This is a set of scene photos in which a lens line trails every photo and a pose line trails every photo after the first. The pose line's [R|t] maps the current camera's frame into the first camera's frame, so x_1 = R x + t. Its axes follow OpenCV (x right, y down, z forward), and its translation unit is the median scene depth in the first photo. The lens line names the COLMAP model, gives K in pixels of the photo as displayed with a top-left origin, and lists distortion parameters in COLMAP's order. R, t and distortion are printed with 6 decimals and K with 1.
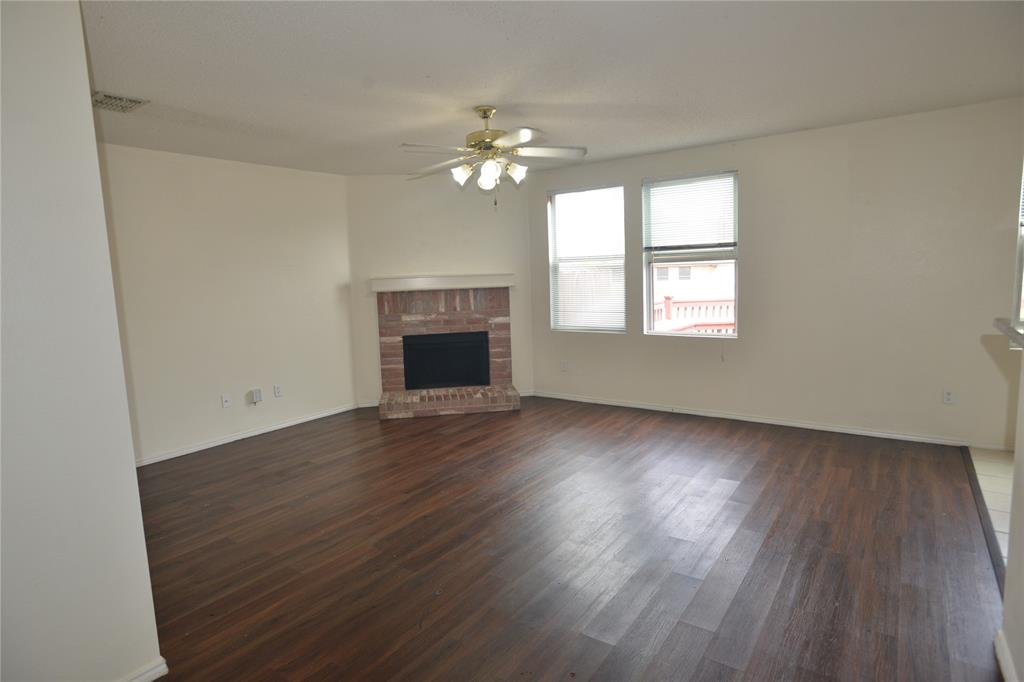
lens RADIAL K [[551.1, 0, 511.2], [0, 551.1, 336.1], [0, 0, 1]] dist [-0.023209, 0.001955]
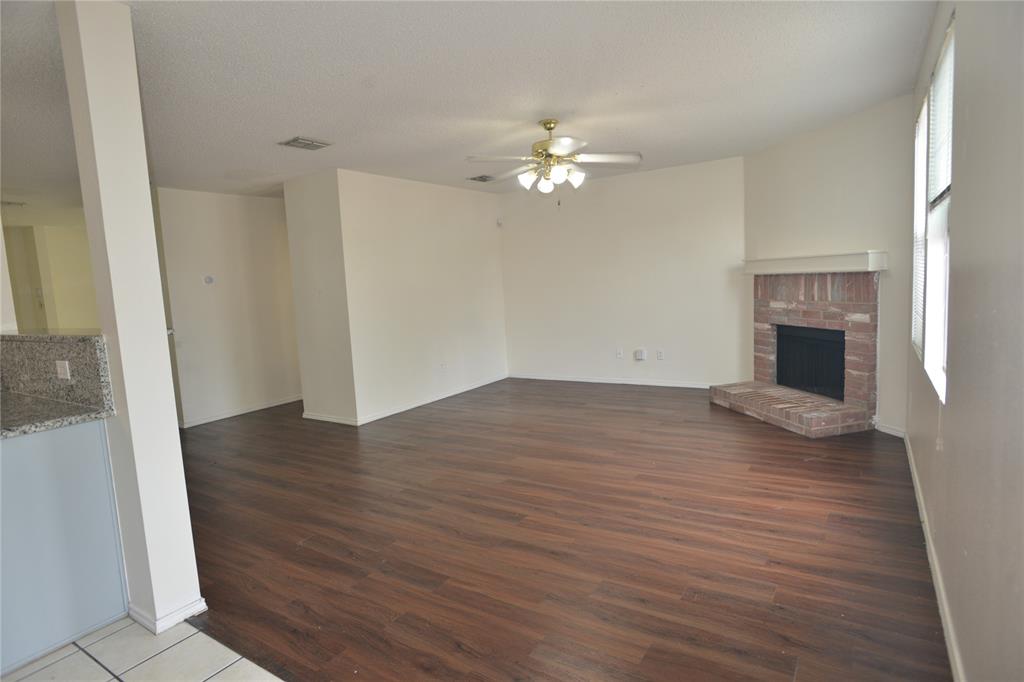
lens RADIAL K [[551.1, 0, 522.5], [0, 551.1, 342.2], [0, 0, 1]] dist [-0.023209, 0.001955]
pose [[0.069128, 0.143617, -0.987216, 0.671828], [-0.065917, 0.988078, 0.139127, -0.069428], [0.995428, 0.055457, 0.077771, 0.527311]]
